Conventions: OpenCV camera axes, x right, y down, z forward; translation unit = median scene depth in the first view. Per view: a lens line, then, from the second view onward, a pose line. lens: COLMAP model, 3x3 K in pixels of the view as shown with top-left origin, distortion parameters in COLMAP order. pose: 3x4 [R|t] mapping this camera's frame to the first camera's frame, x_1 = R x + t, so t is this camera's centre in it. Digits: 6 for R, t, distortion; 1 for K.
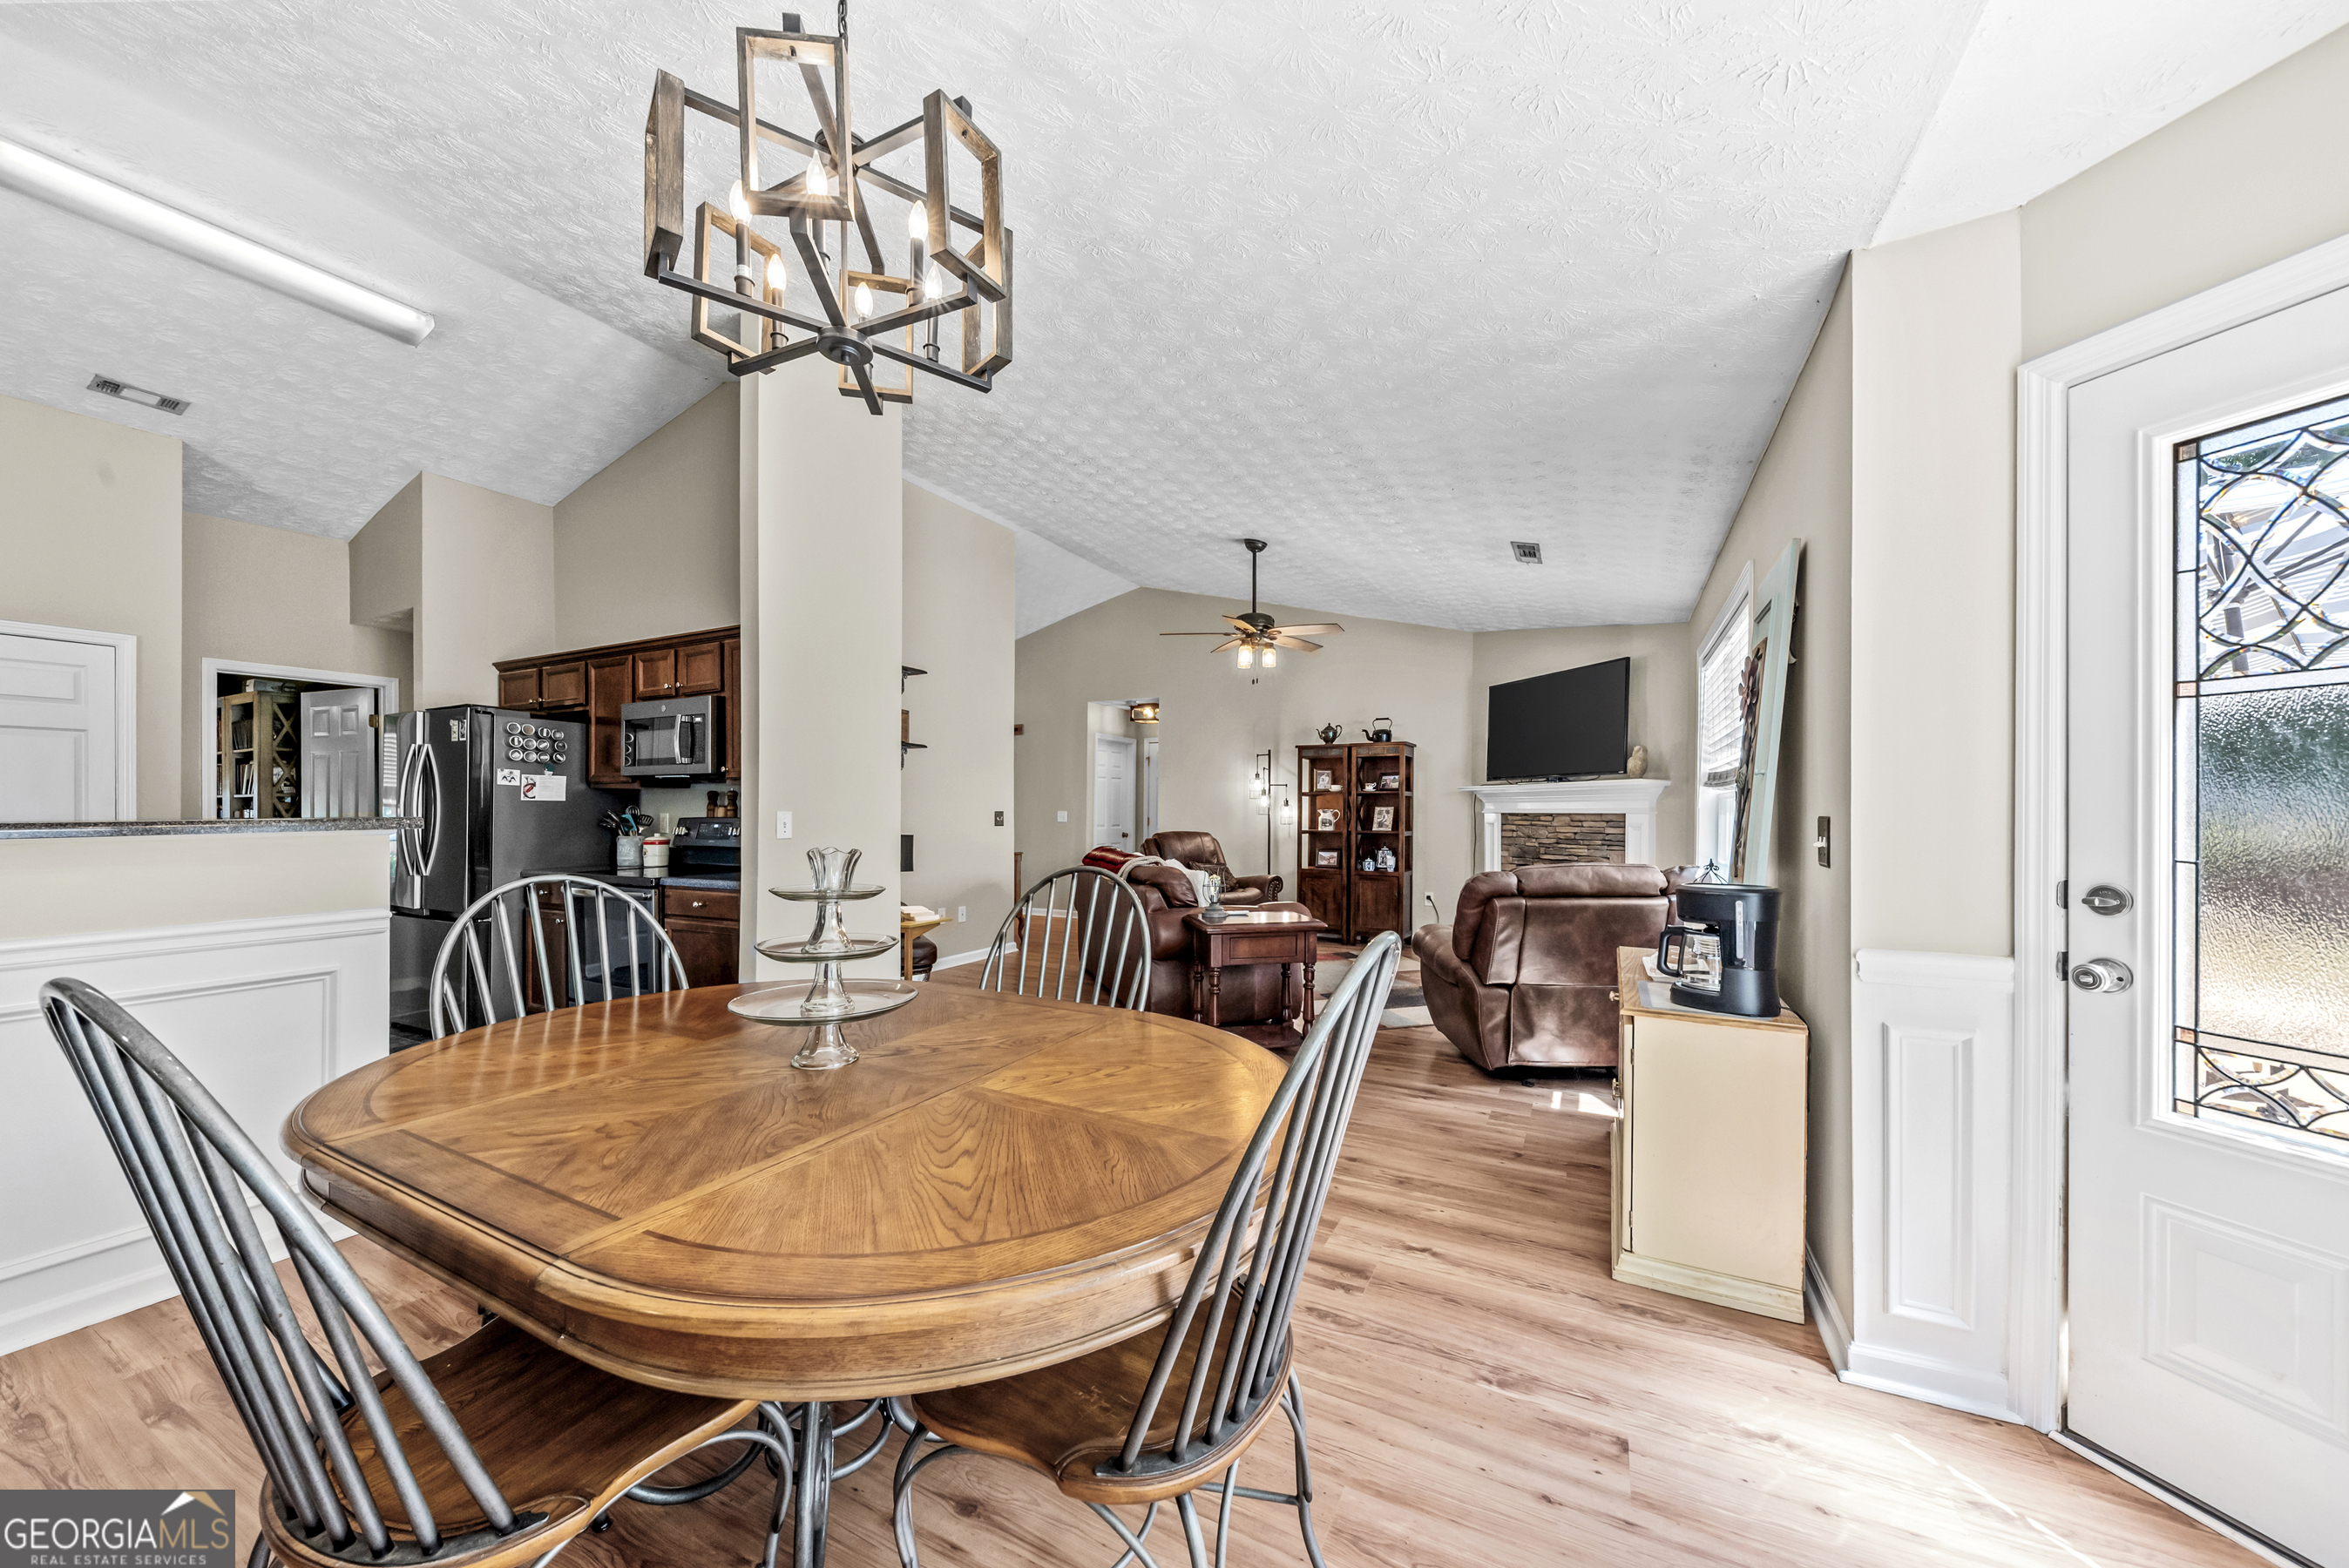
lens RADIAL K [[805.1, 0, 1186.8], [0, 805.1, 815.5], [0, 0, 1]] dist [0.011960, -0.003584]
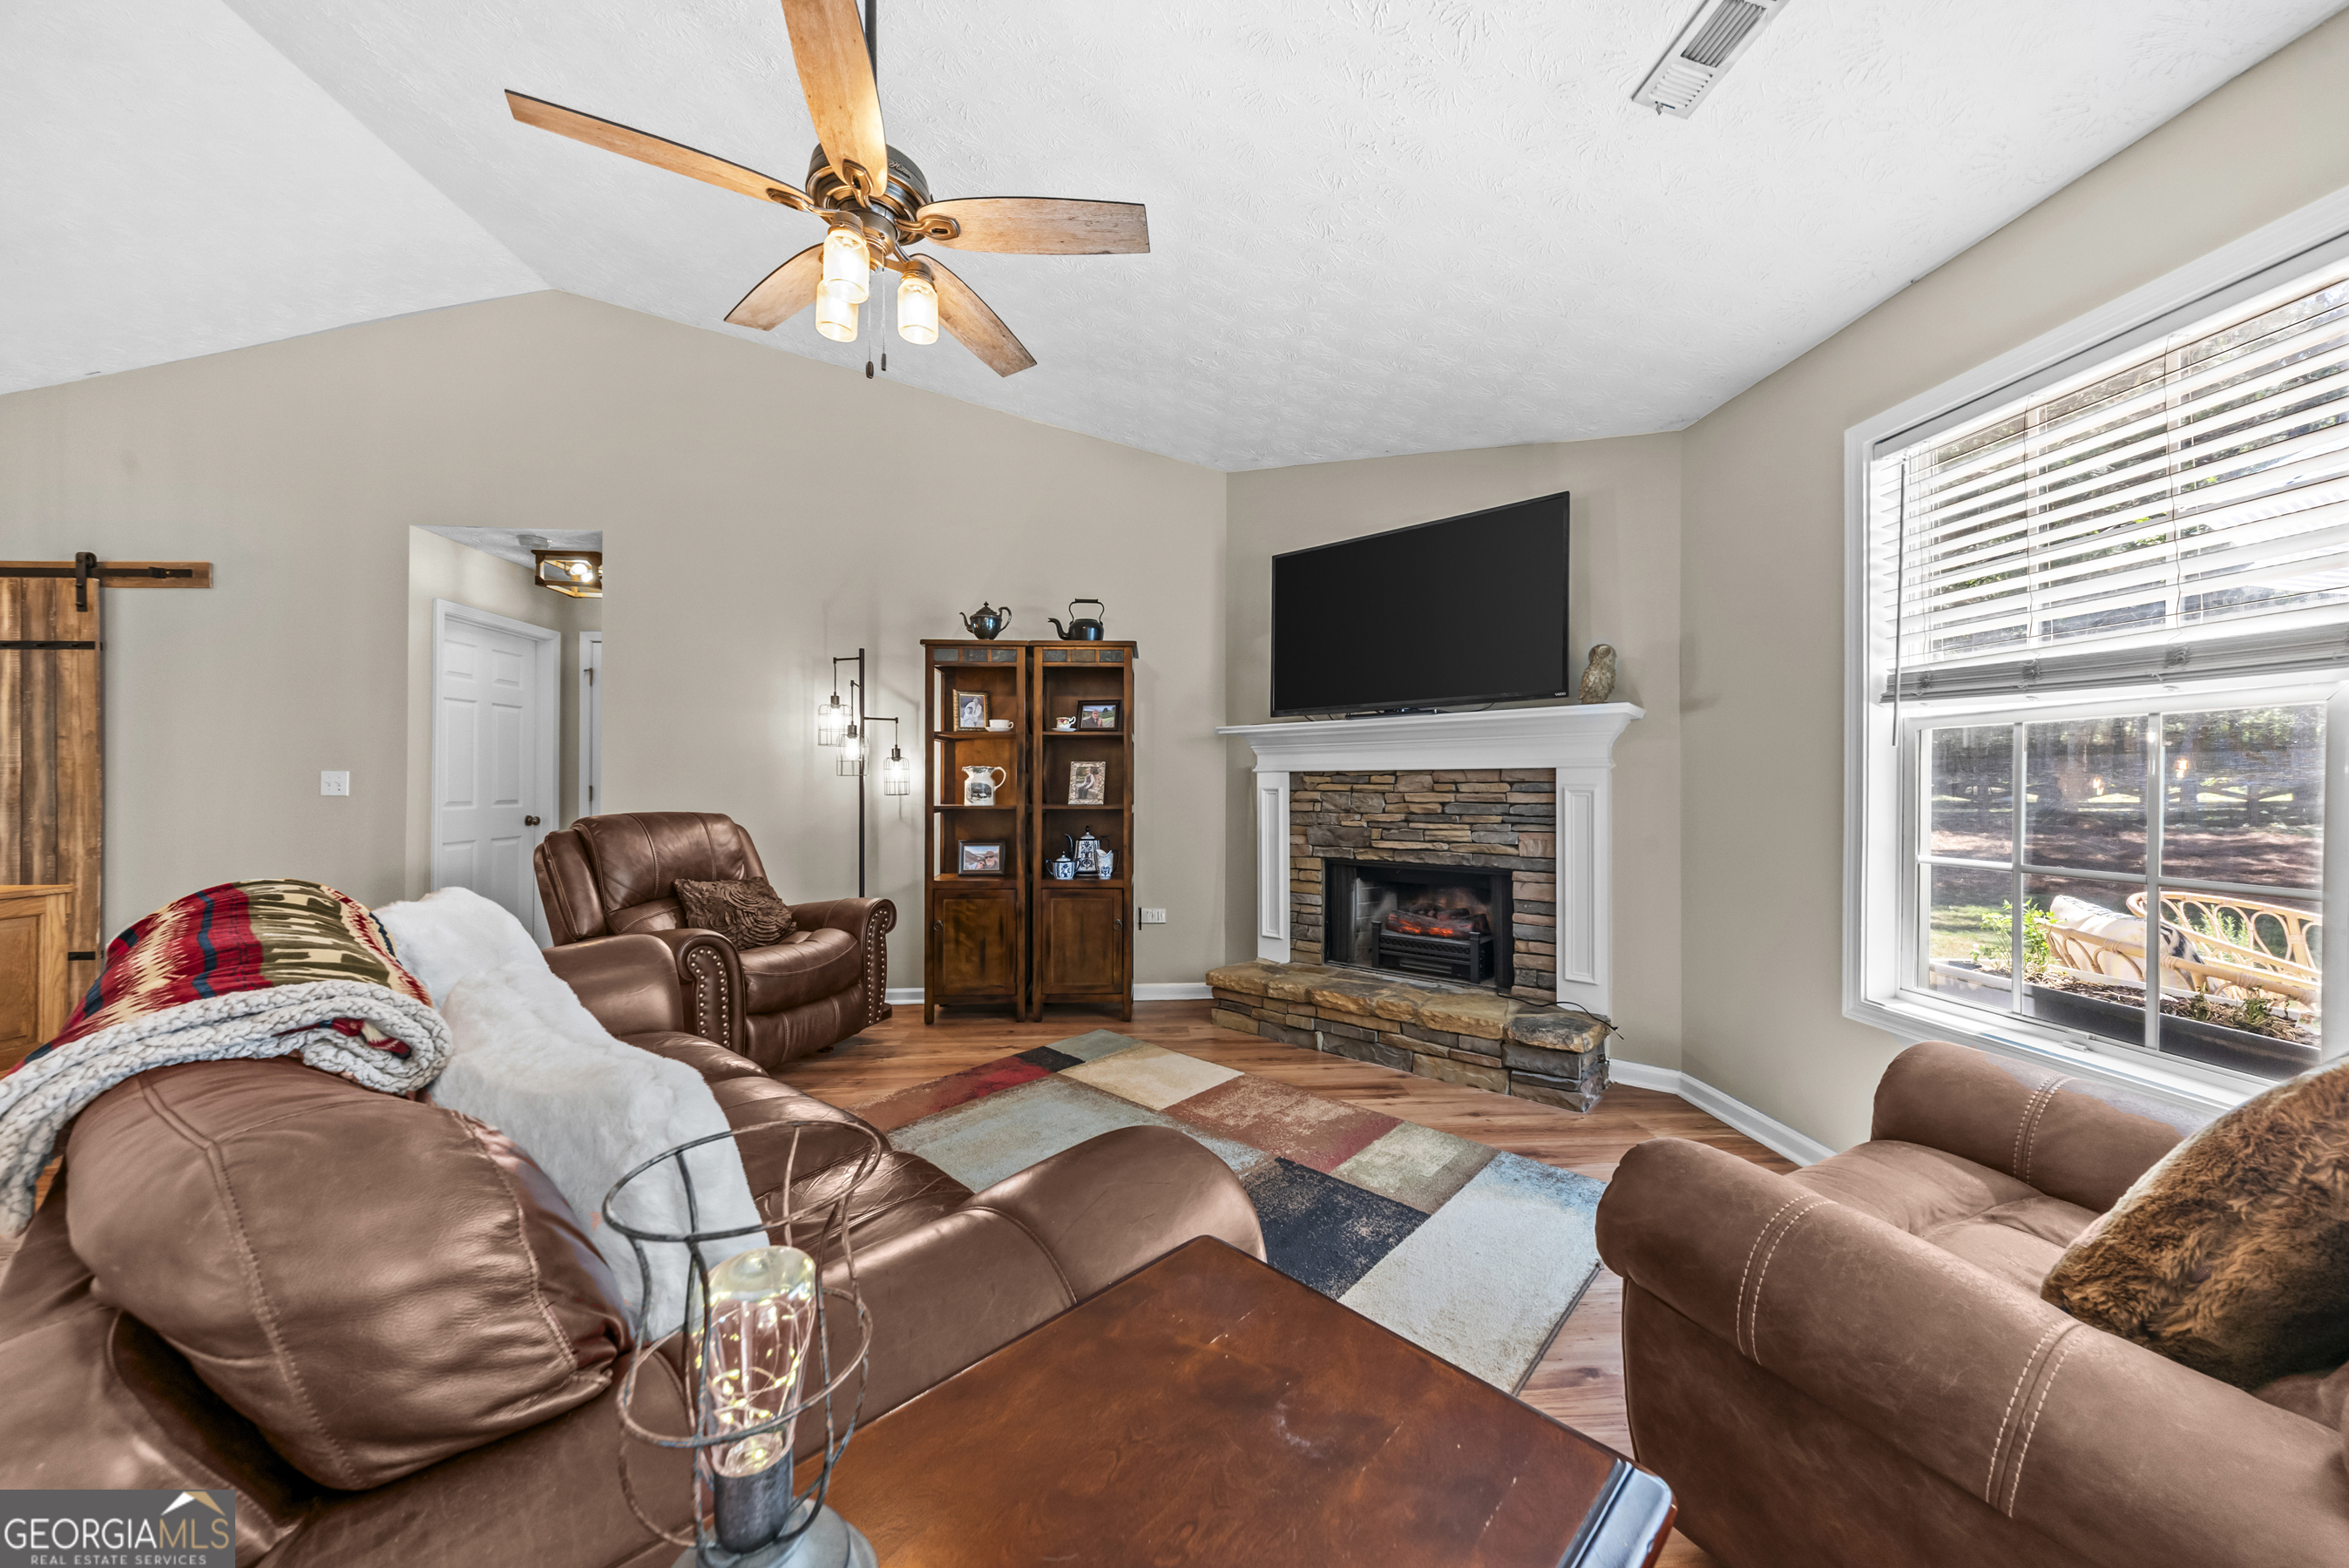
lens RADIAL K [[805.1, 0, 1197.9], [0, 805.1, 777.3], [0, 0, 1]] dist [0.011960, -0.003584]
pose [[0.854997, 0.003285, 0.518623, 0.024556], [0.004708, 0.999890, -0.014094, 0.009176], [-0.518612, 0.014492, 0.854887, 0.527175]]
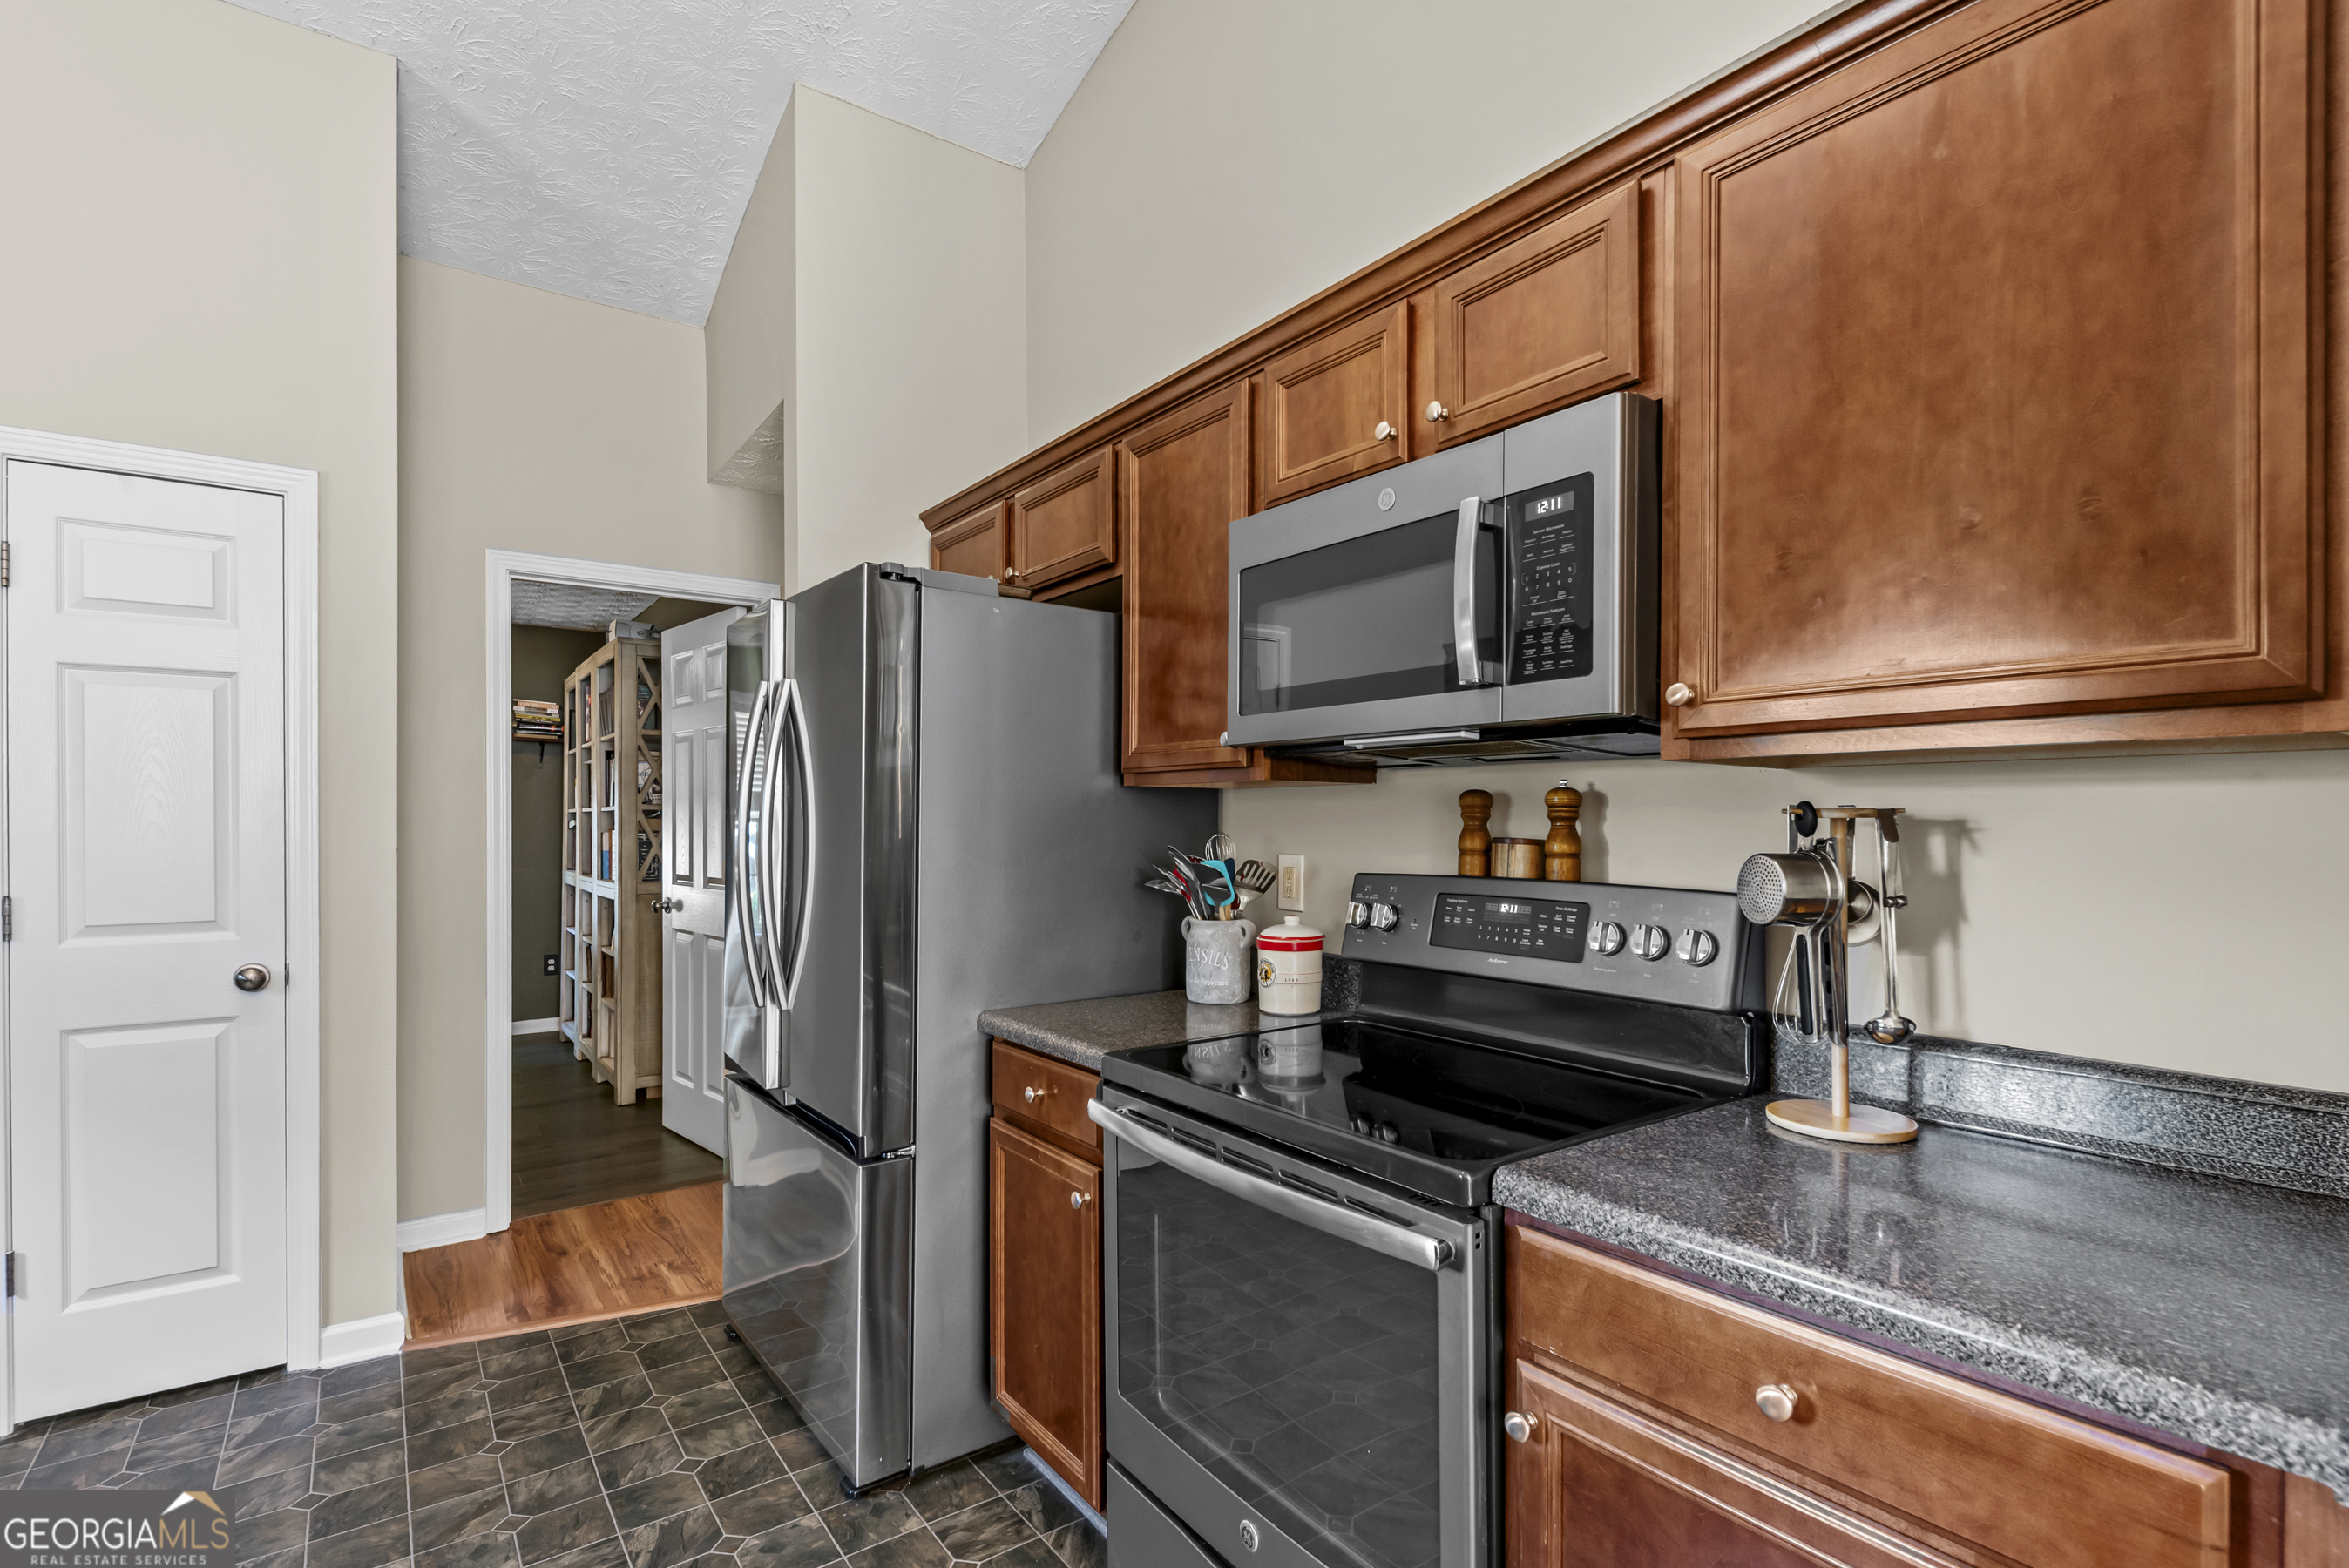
lens RADIAL K [[1098.5, 0, 1181.6], [0, 1098.5, 824.7], [0, 0, 1]] dist [-0.001067, -0.002107]
pose [[0.892366, 0.001681, -0.451310, -0.327508], [-0.001679, 0.999999, 0.000404, -0.010977], [0.451310, 0.000397, 0.892367, 0.379636]]
